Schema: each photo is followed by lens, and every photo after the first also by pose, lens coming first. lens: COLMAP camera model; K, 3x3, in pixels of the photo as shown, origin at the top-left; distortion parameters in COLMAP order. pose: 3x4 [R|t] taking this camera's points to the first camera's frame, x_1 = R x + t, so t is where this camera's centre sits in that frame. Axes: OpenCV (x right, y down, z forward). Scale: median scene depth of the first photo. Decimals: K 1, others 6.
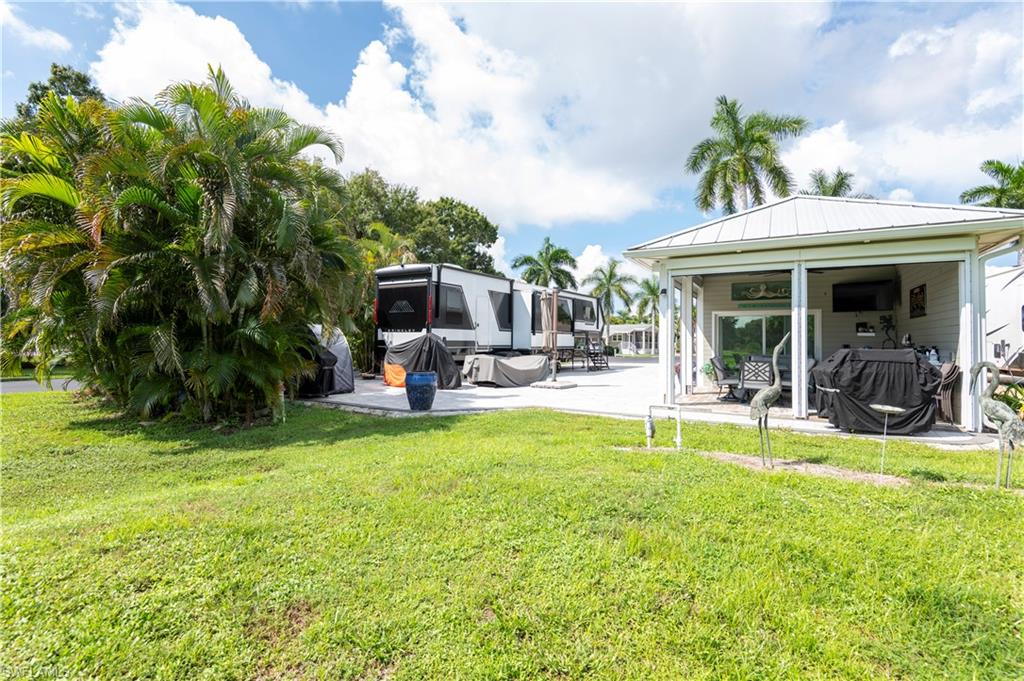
lens RADIAL K [[462.2, 0, 529.7], [0, 462.2, 335.5], [0, 0, 1]] dist [0.001524, 0.000078]
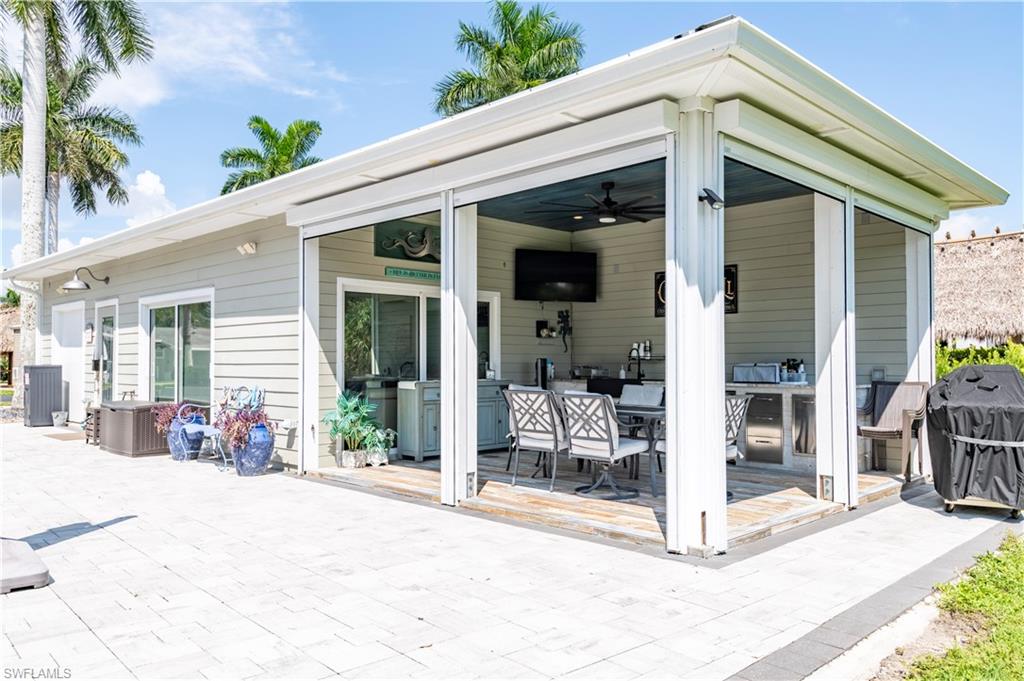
lens RADIAL K [[757.7, 0, 511.9], [0, 757.7, 335.0], [0, 0, 1]] dist [0.014824, 0.001990]
pose [[0.283447, 0.028072, 0.958577, -0.205918], [-0.010395, 0.999603, -0.026199, 0.015122], [-0.958932, -0.002539, 0.283626, 0.749550]]
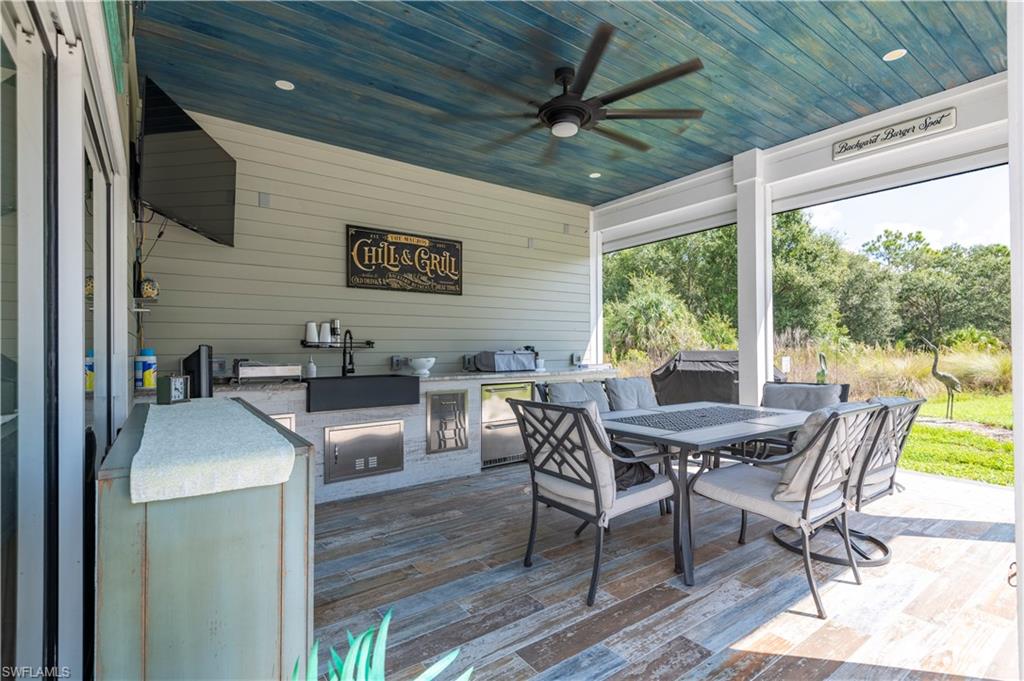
lens RADIAL K [[456.3, 0, 516.4], [0, 456.3, 342.0], [0, 0, 1]] dist [0.022634, -0.007061]
pose [[-0.895644, 0.004870, 0.444744, 0.396446], [-0.005170, 0.999758, -0.021360, 0.021889], [-0.444741, -0.021430, -0.895403, 1.116934]]
